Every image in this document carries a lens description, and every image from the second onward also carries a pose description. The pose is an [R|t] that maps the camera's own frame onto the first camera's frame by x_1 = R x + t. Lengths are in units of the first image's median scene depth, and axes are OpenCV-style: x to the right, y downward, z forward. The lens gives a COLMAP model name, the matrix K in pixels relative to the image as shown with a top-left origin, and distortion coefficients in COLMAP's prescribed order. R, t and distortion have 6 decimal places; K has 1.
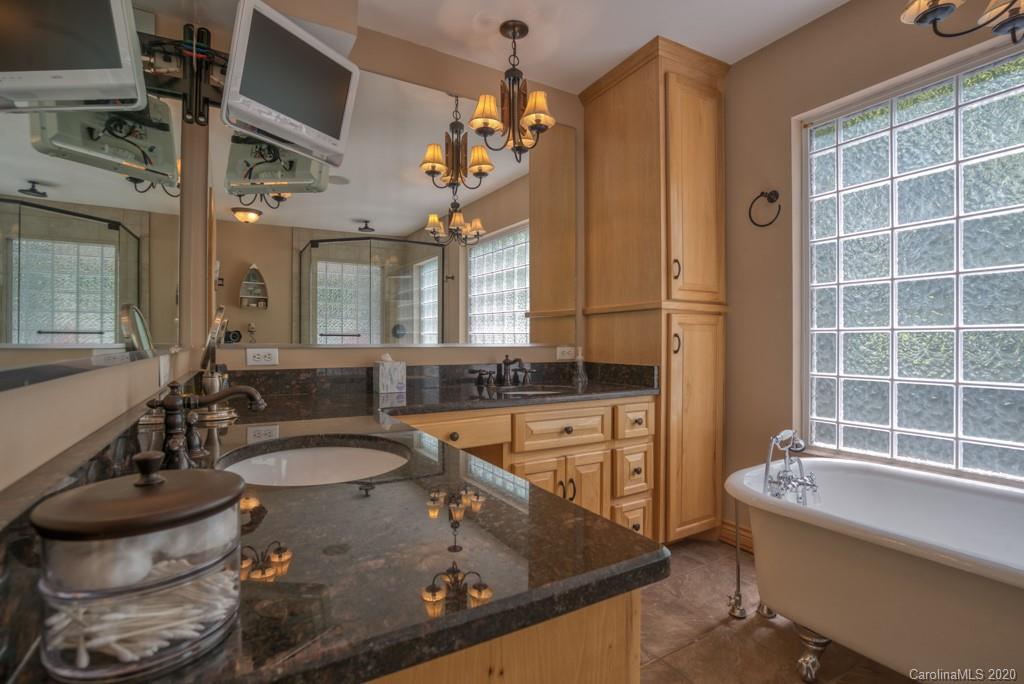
lens RADIAL K [[474.1, 0, 512.1], [0, 474.1, 342.2], [0, 0, 1]] dist [-0.010964, 0.001037]
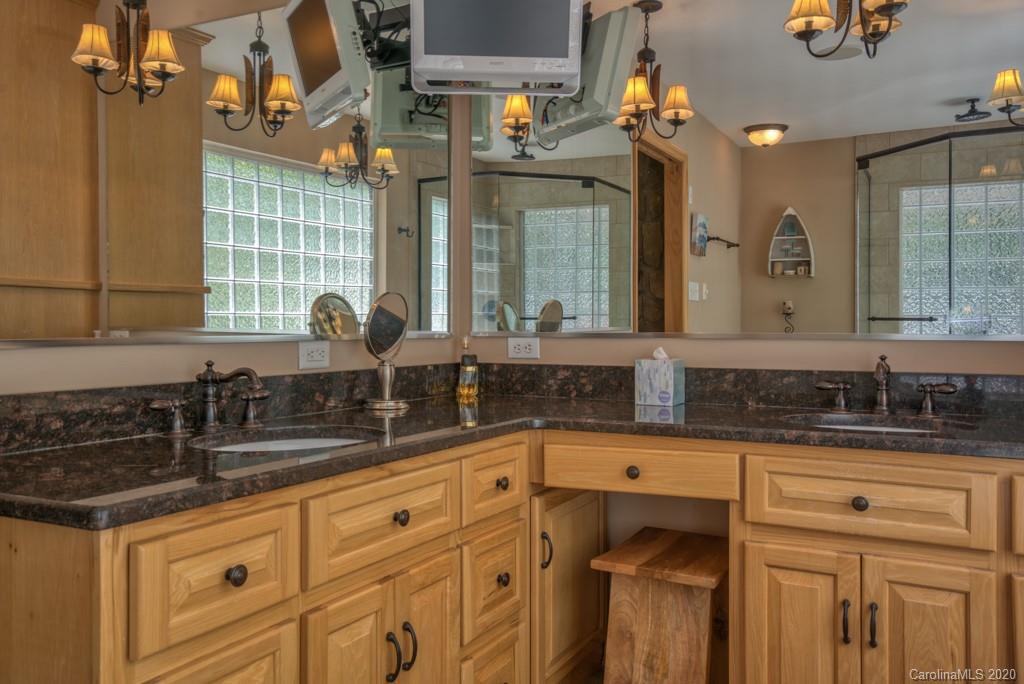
lens RADIAL K [[860.4, 0, 512.7], [0, 860.4, 337.7], [0, 0, 1]] dist [-0.003935, 0.002944]
pose [[0.543697, 0.009259, -0.839230, 0.649647], [-0.004071, 0.999956, 0.008395, 0.002234], [0.839272, -0.001148, 0.543711, 0.179657]]
